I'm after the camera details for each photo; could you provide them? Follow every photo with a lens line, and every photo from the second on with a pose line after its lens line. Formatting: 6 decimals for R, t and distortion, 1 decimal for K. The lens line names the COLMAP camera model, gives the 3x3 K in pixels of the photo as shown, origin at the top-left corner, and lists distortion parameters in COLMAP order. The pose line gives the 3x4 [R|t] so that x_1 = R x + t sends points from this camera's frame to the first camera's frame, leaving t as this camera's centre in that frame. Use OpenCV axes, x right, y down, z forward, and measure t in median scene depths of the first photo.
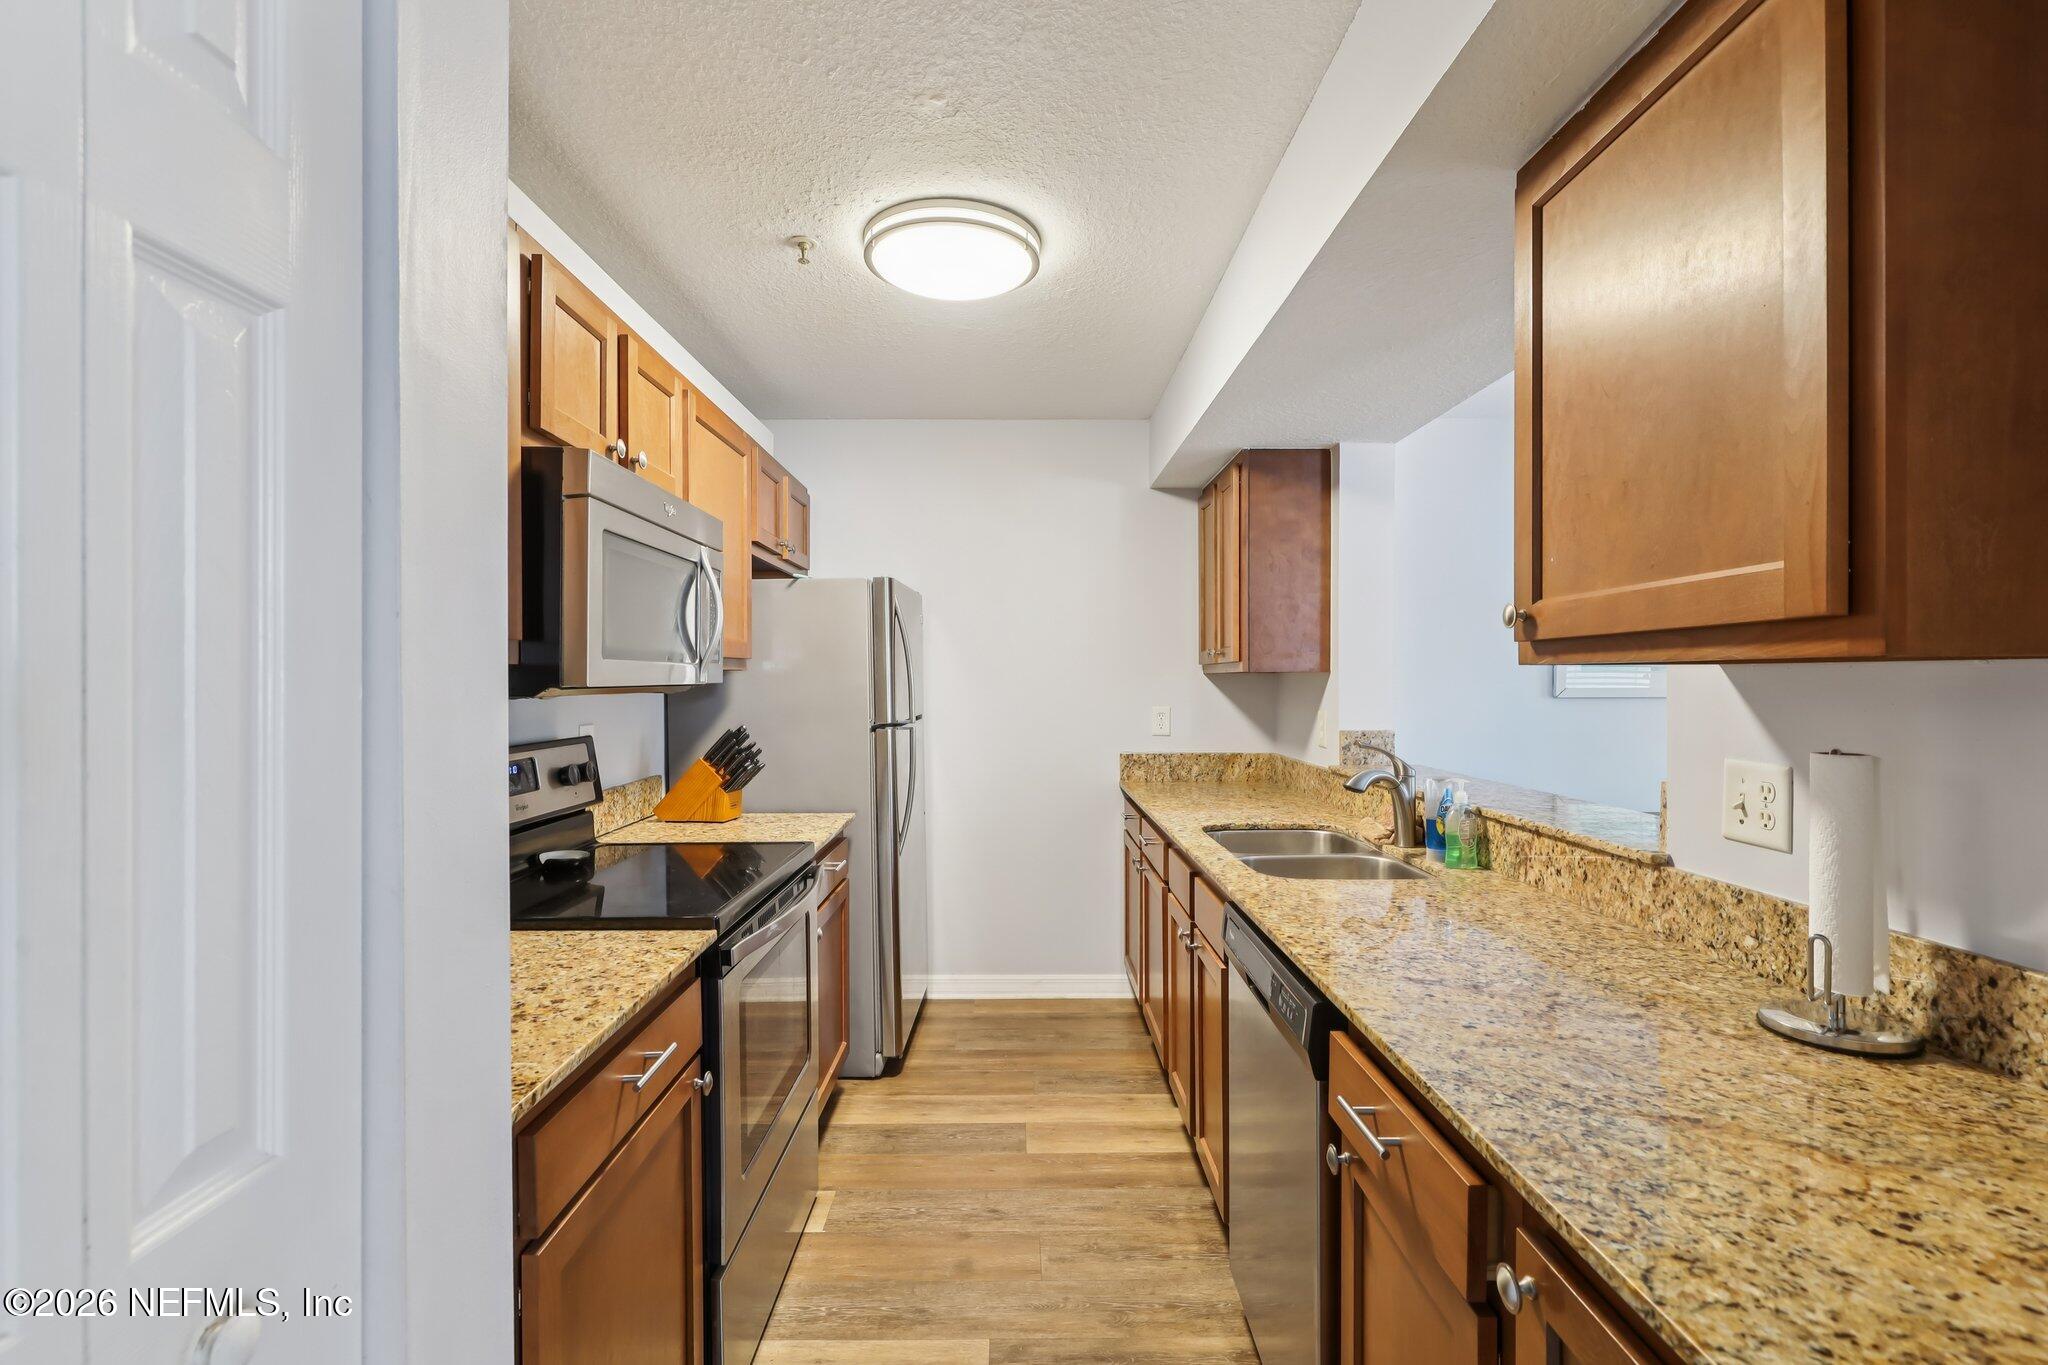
lens RADIAL K [[927.3, 0, 1016.0], [0, 927.3, 667.2], [0, 0, 1]] dist [0.001823, -0.001068]
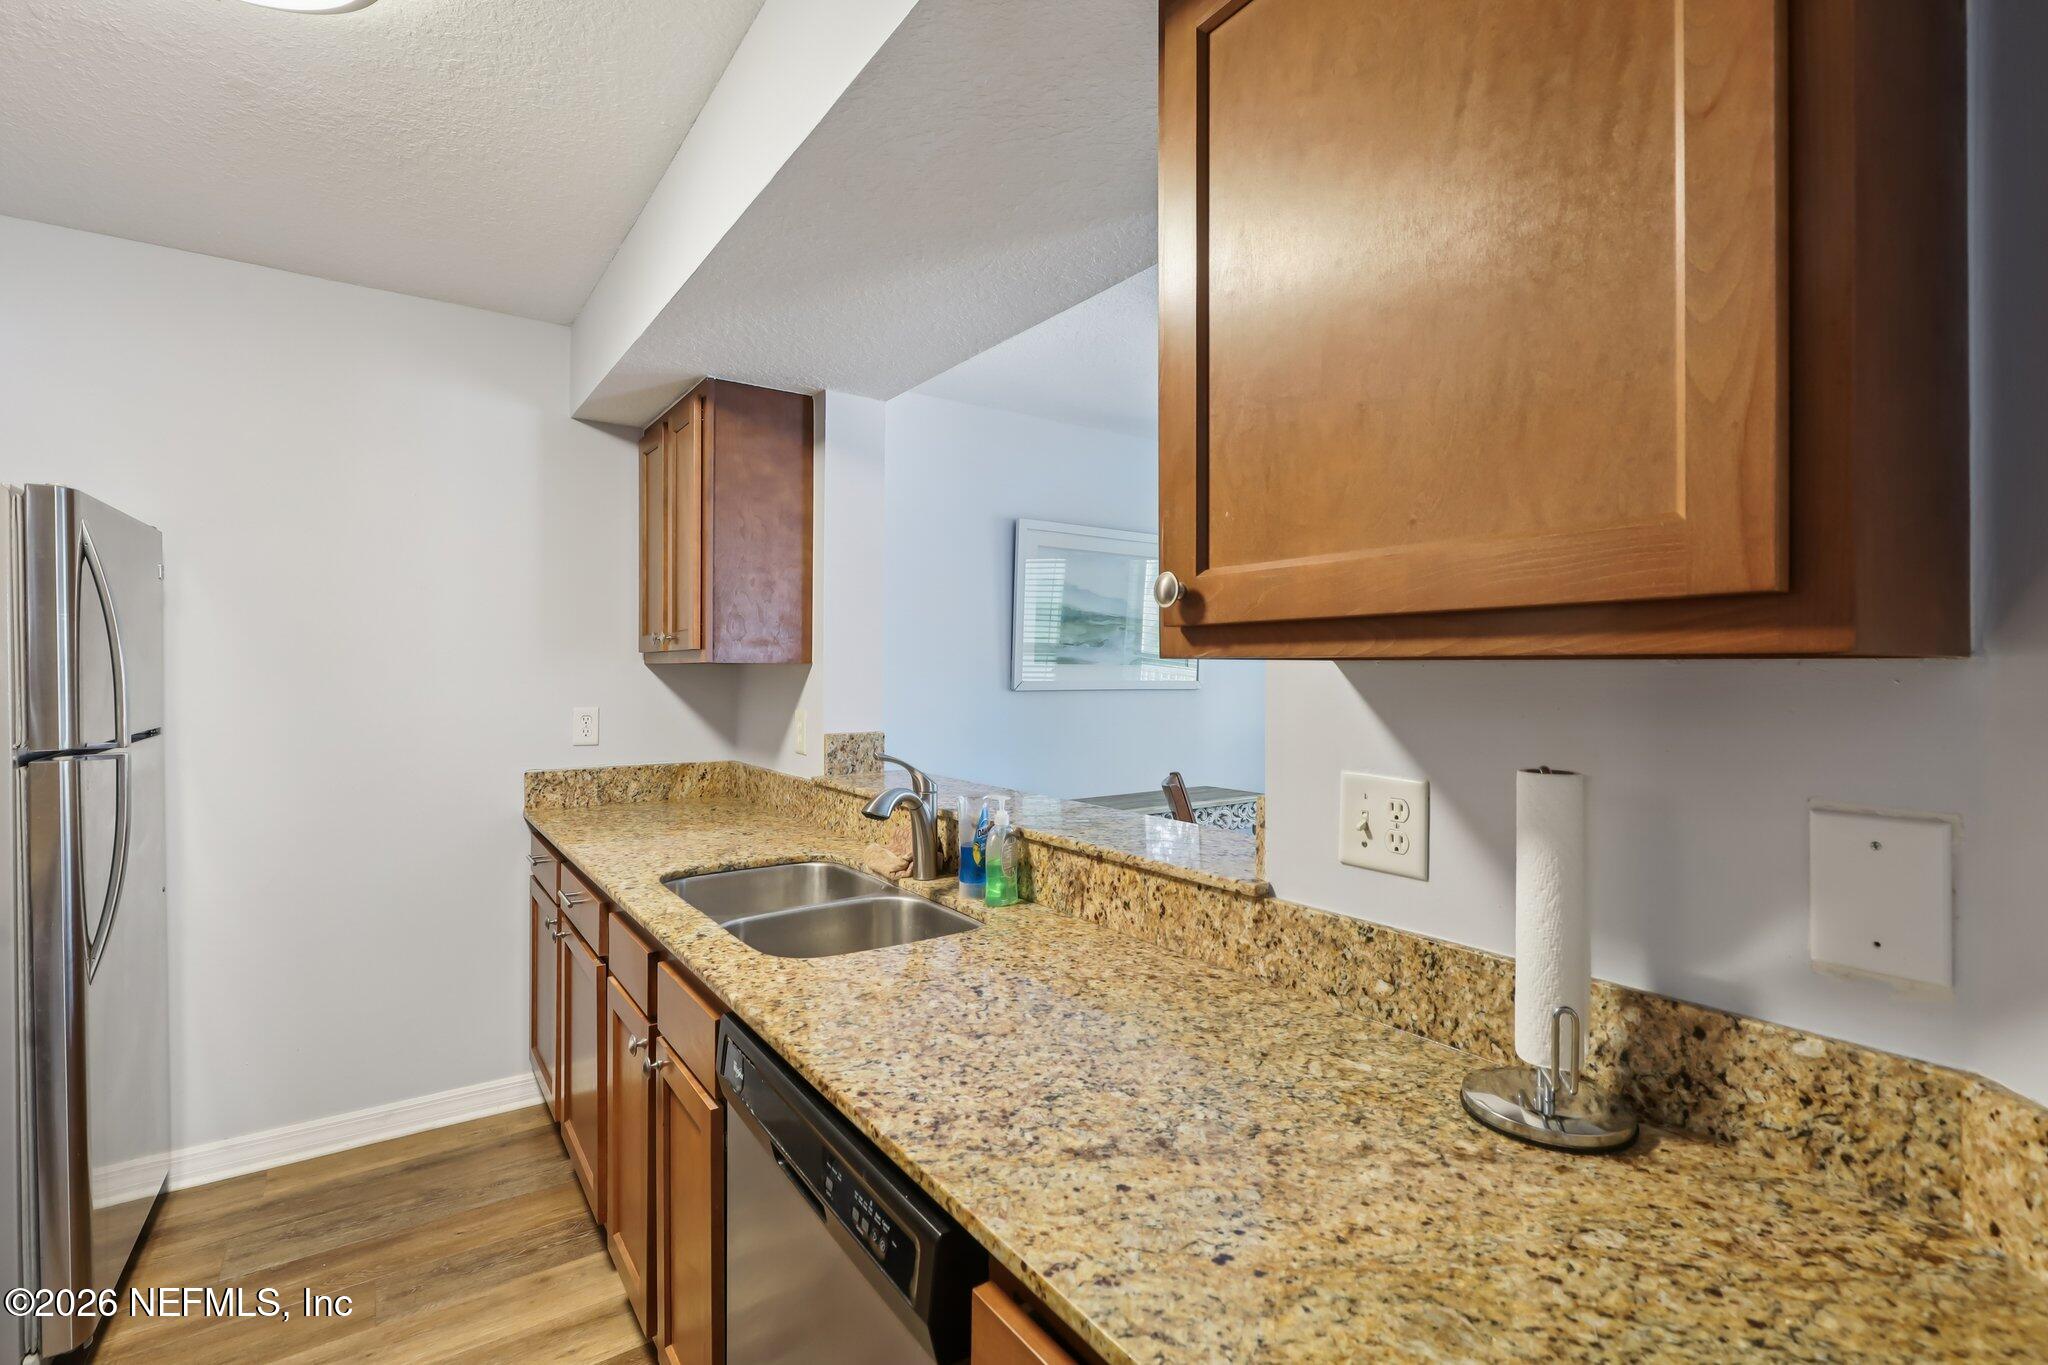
lens RADIAL K [[927.3, 0, 1016.0], [0, 927.3, 667.2], [0, 0, 1]] dist [0.001823, -0.001068]
pose [[0.819179, 0.005341, 0.573512, 0.019160], [-0.011651, 0.999905, 0.007330, 0.000196], [-0.573419, -0.012687, 0.819164, 0.364512]]
